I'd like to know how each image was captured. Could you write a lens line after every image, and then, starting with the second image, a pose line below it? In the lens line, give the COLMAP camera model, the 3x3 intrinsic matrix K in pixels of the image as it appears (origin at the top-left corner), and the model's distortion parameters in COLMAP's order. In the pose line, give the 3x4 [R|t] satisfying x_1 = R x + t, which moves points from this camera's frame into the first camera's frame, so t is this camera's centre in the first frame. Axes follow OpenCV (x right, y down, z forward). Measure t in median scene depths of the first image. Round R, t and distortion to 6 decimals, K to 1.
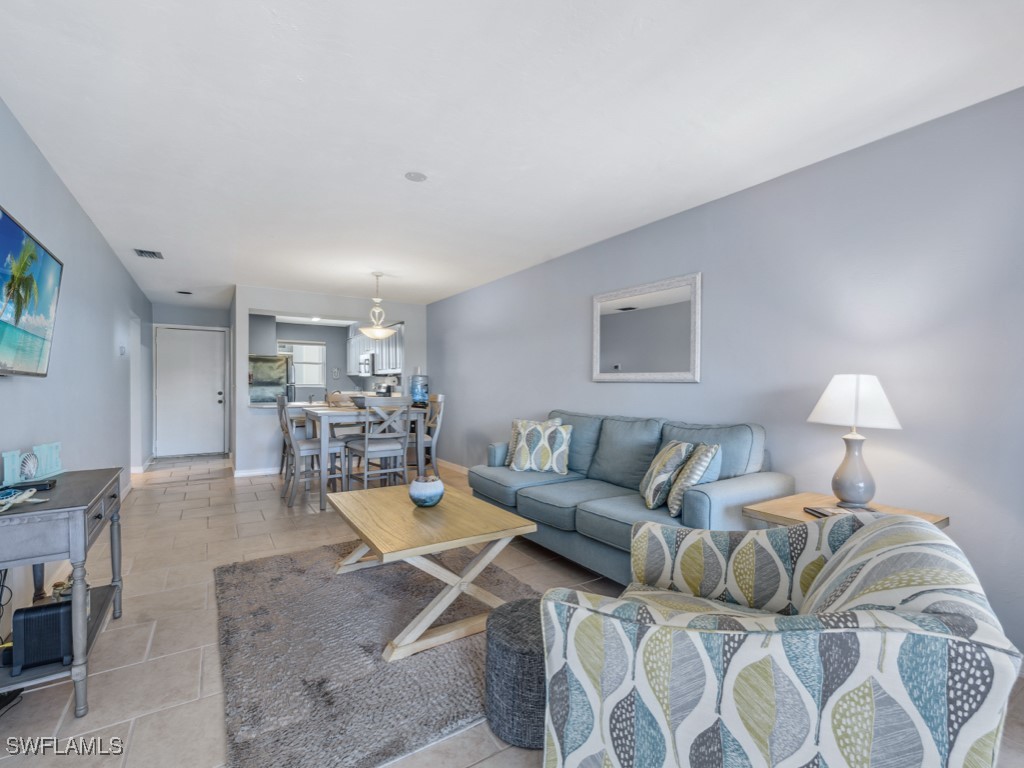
lens RADIAL K [[459.0, 0, 506.7], [0, 459.0, 380.7], [0, 0, 1]] dist [0.002565, 0.000204]
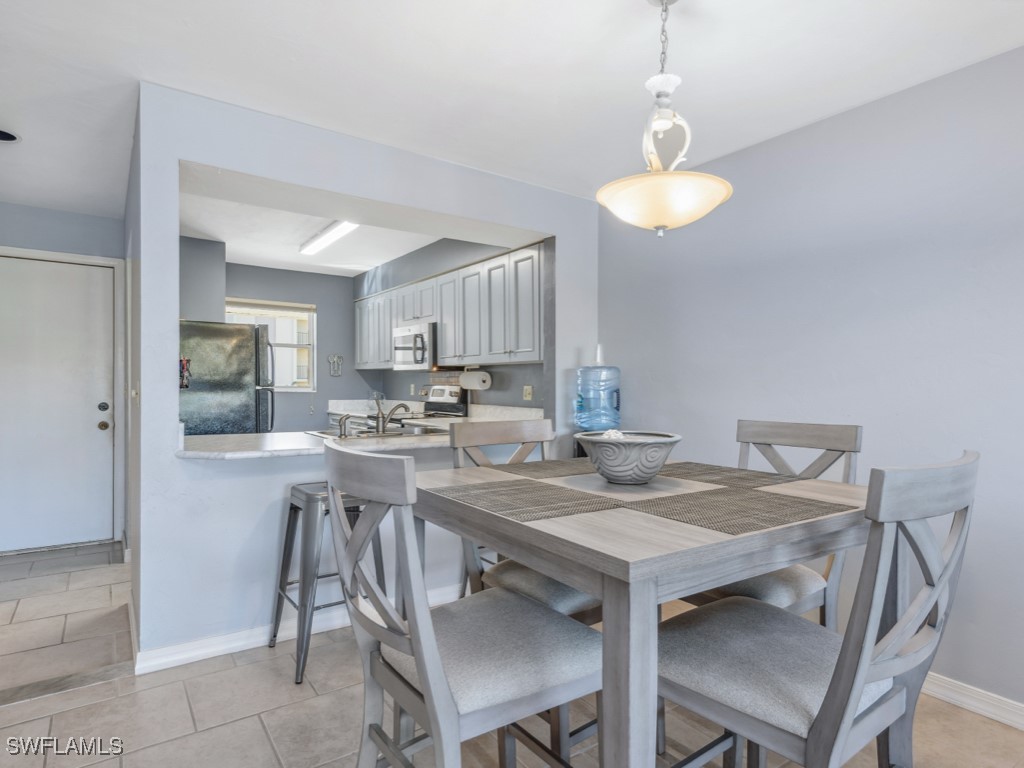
lens RADIAL K [[584.6, 0, 513.6], [0, 584.6, 386.8], [0, 0, 1]] dist [0.005671, 0.000899]
pose [[0.999278, 0.003053, 0.037859, -0.245508], [-0.003440, 0.999942, 0.010170, 0.001064], [-0.037826, -0.010293, 0.999231, 0.413253]]
